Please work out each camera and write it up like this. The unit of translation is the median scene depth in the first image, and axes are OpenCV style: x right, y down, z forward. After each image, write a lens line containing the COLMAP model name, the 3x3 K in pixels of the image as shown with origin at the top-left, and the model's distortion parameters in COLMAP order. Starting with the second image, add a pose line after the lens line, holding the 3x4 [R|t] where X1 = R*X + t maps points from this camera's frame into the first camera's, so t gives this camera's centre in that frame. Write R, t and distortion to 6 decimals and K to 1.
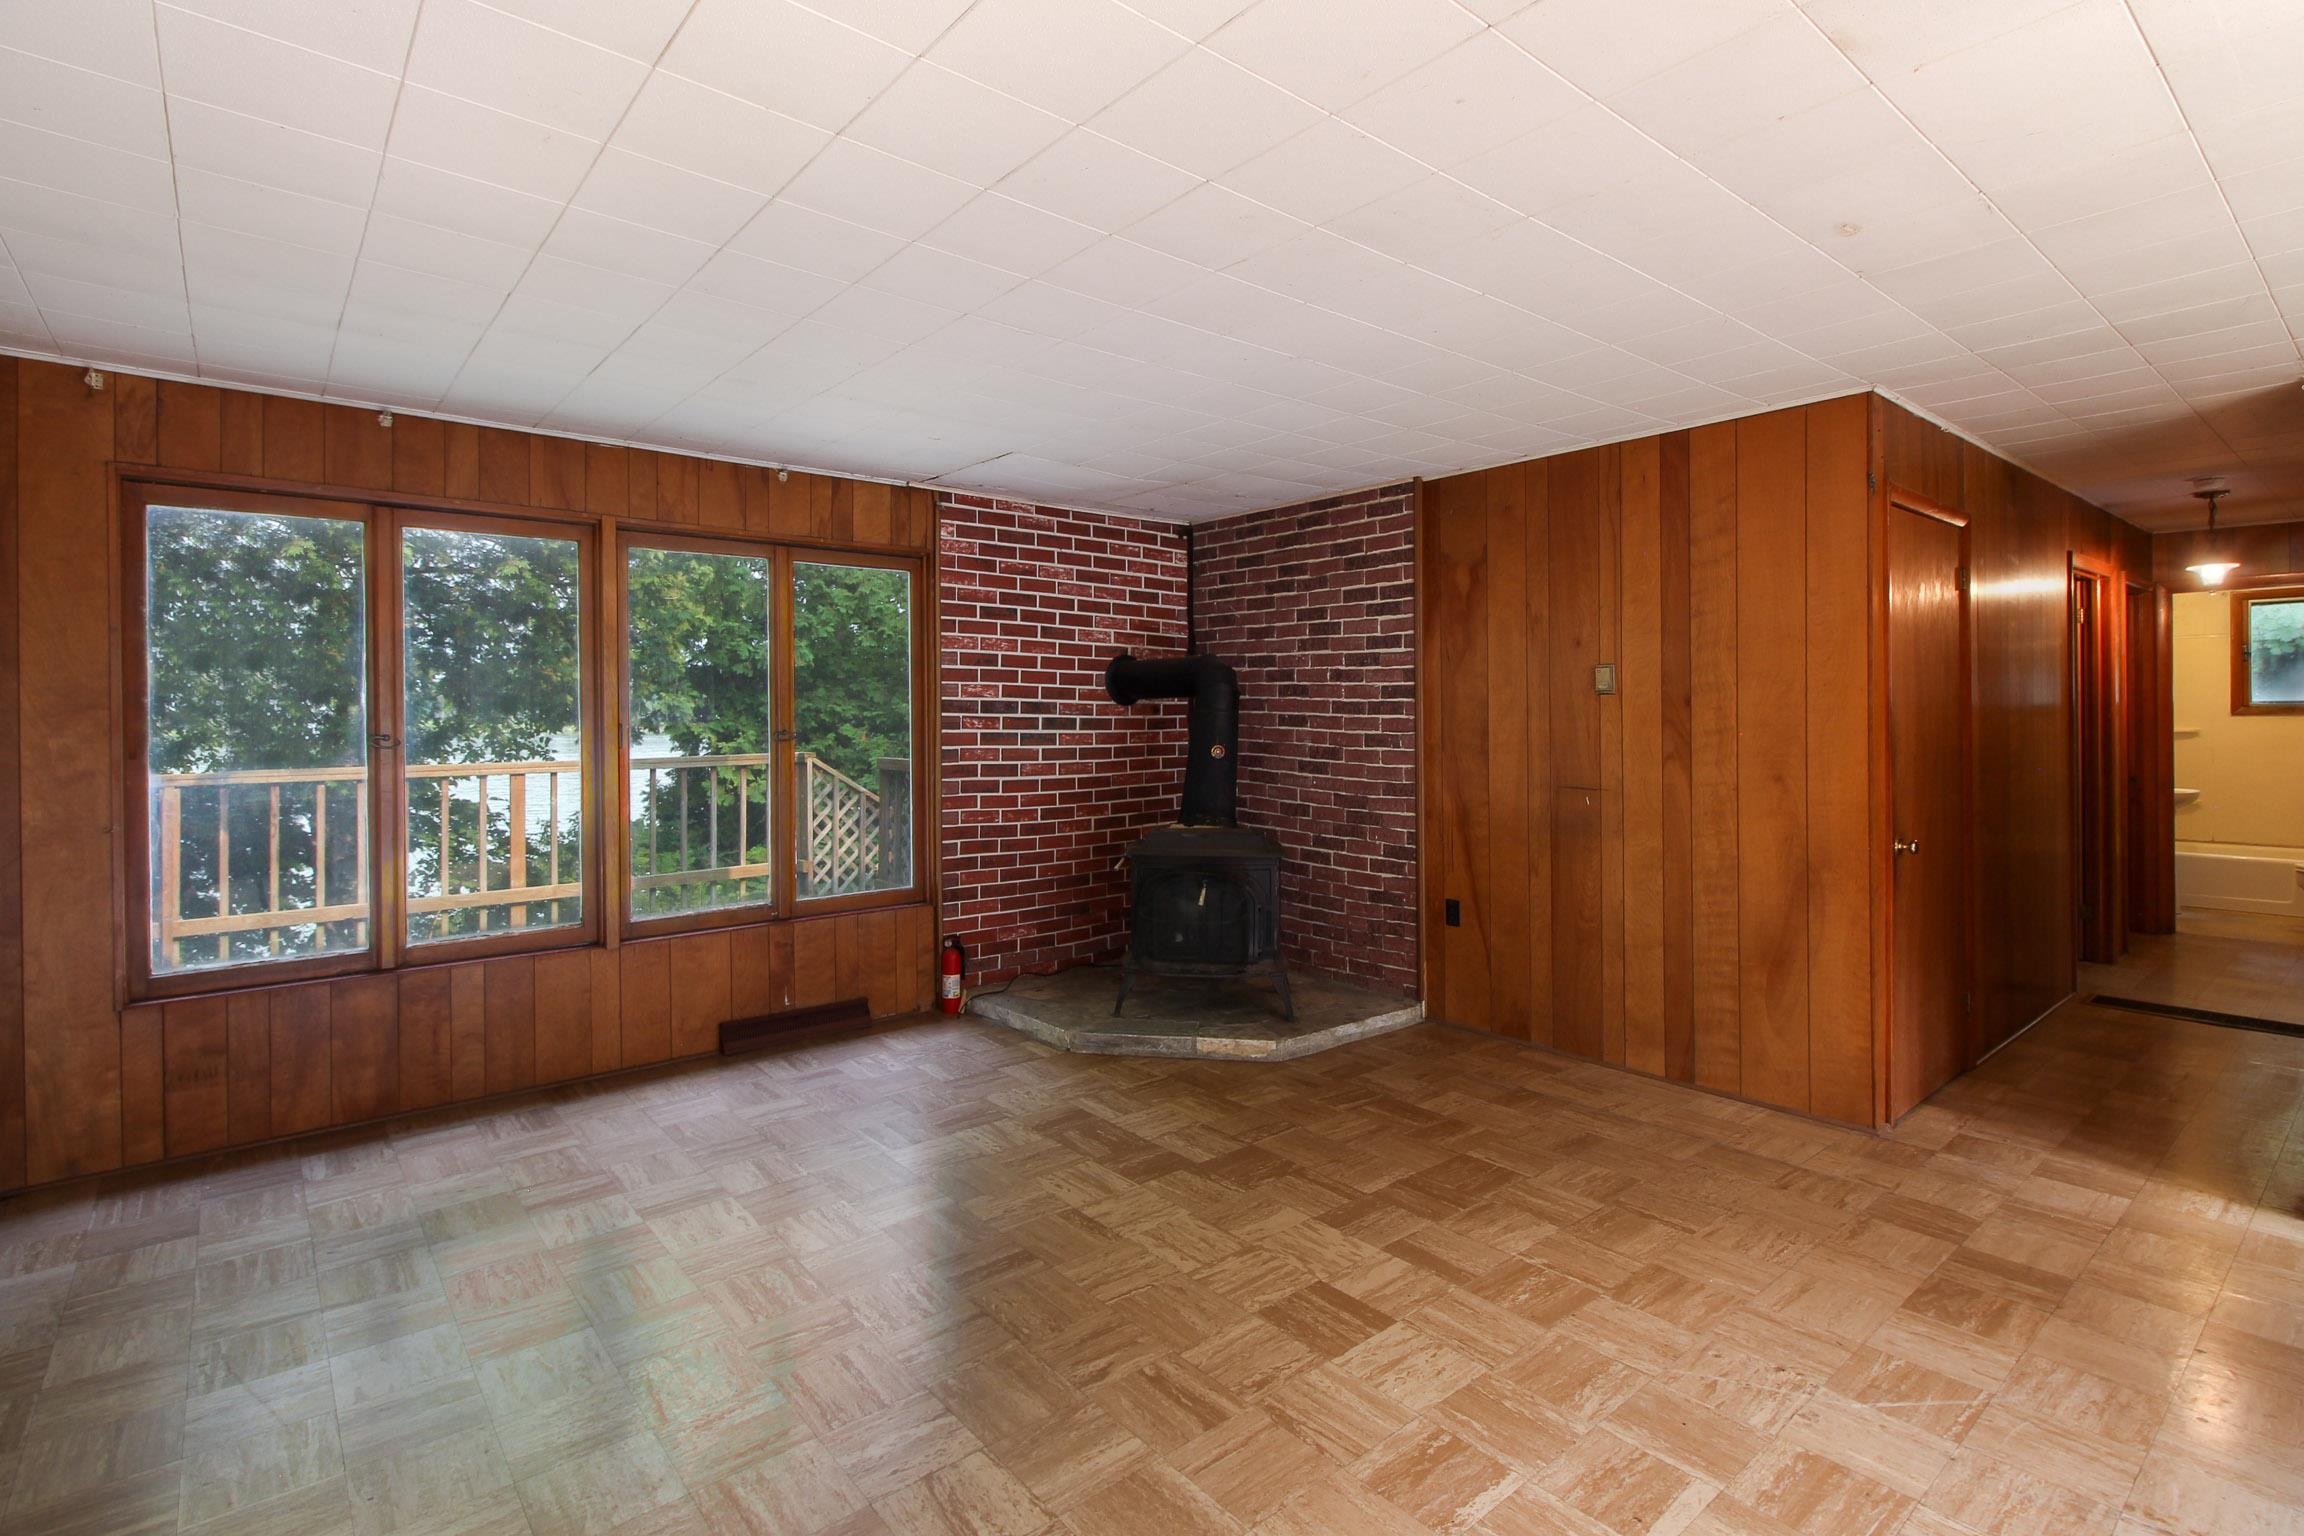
lens RADIAL K [[1093.4, 0, 1154.2], [0, 1093.4, 713.6], [0, 0, 1]] dist [0.021737, -0.014569]
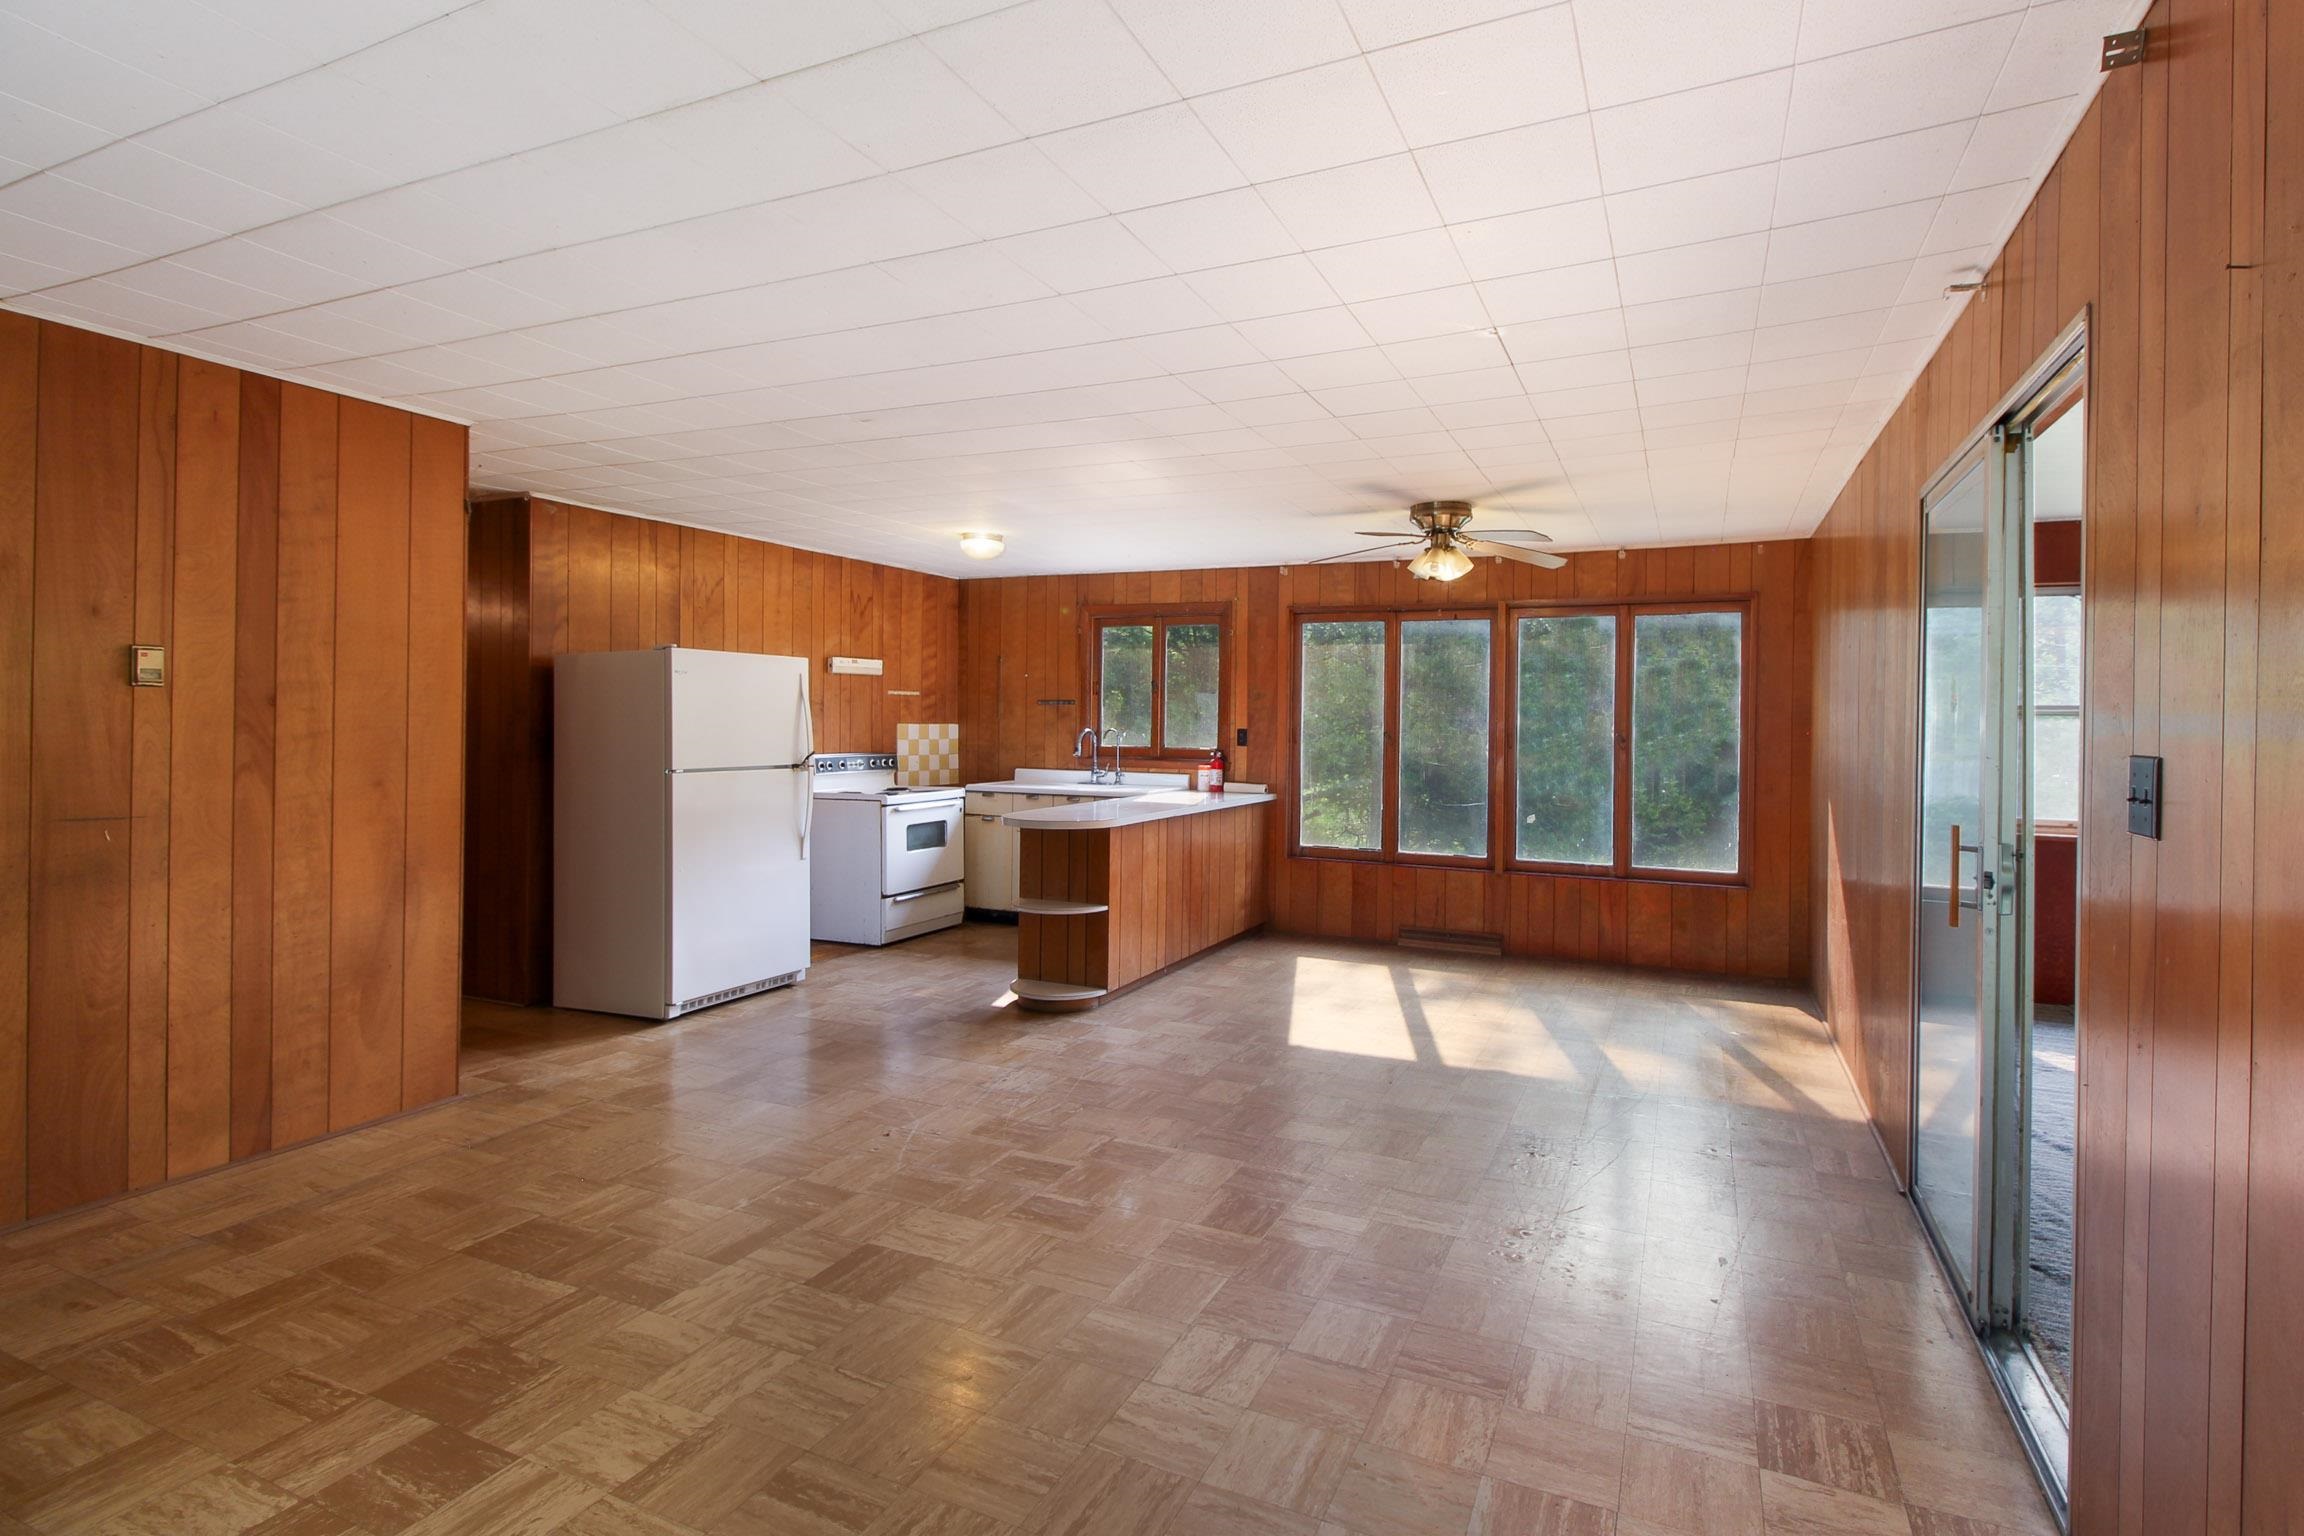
lens RADIAL K [[1098.9, 0, 1214.5], [0, 1098.9, 724.9], [0, 0, 1]] dist [0.021646, -0.015198]
pose [[-0.452251, 0.000792, 0.891890, -0.562217], [-0.011840, 0.999906, -0.006892, 0.004569], [-0.891812, -0.013677, -0.452200, 0.688973]]
